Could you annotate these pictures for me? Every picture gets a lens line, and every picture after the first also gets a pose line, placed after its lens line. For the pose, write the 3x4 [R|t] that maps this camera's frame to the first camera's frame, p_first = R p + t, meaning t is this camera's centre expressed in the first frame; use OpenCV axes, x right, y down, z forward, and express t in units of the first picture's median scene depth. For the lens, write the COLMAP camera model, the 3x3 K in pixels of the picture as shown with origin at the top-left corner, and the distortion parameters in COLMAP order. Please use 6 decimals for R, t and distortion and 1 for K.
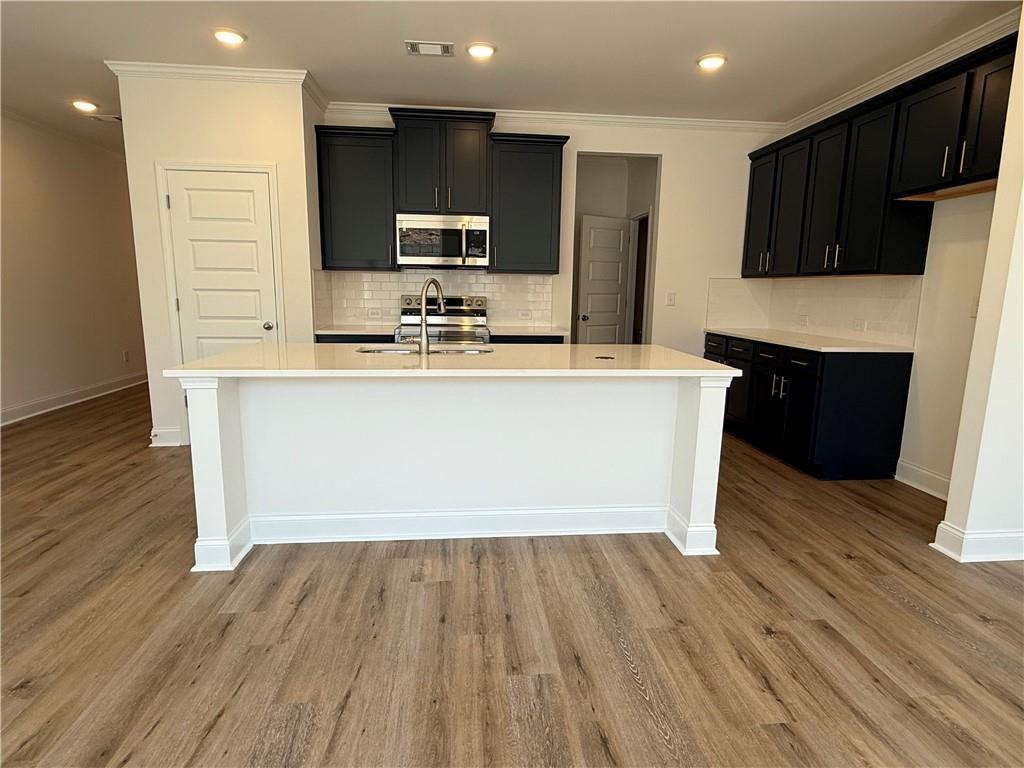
lens RADIAL K [[557.9, 0, 510.1], [0, 557.9, 384.6], [0, 0, 1]] dist [-0.007636, 0.000330]
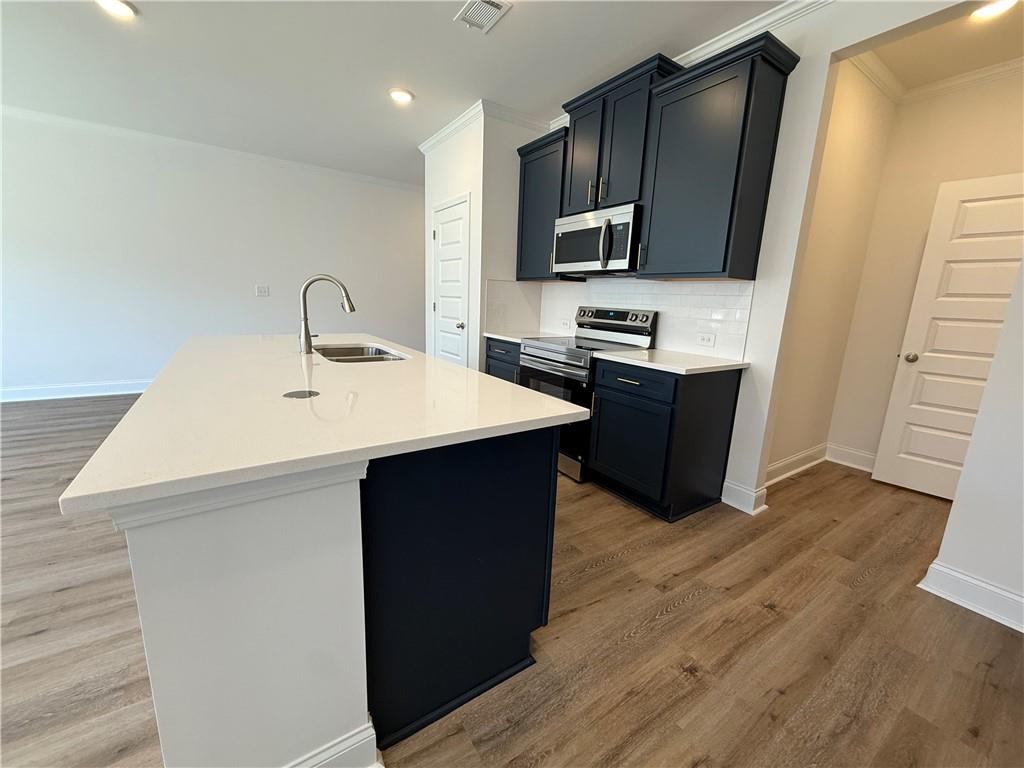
lens RADIAL K [[408.3, 0, 512.4], [0, 408.3, 385.4], [0, 0, 1]] dist [-0.007373, 0.000168]
pose [[0.476960, 0.187587, -0.858673, 0.479639], [-0.181764, 0.976891, 0.112450, -0.109328], [0.859925, 0.102442, 0.500035, 0.720798]]
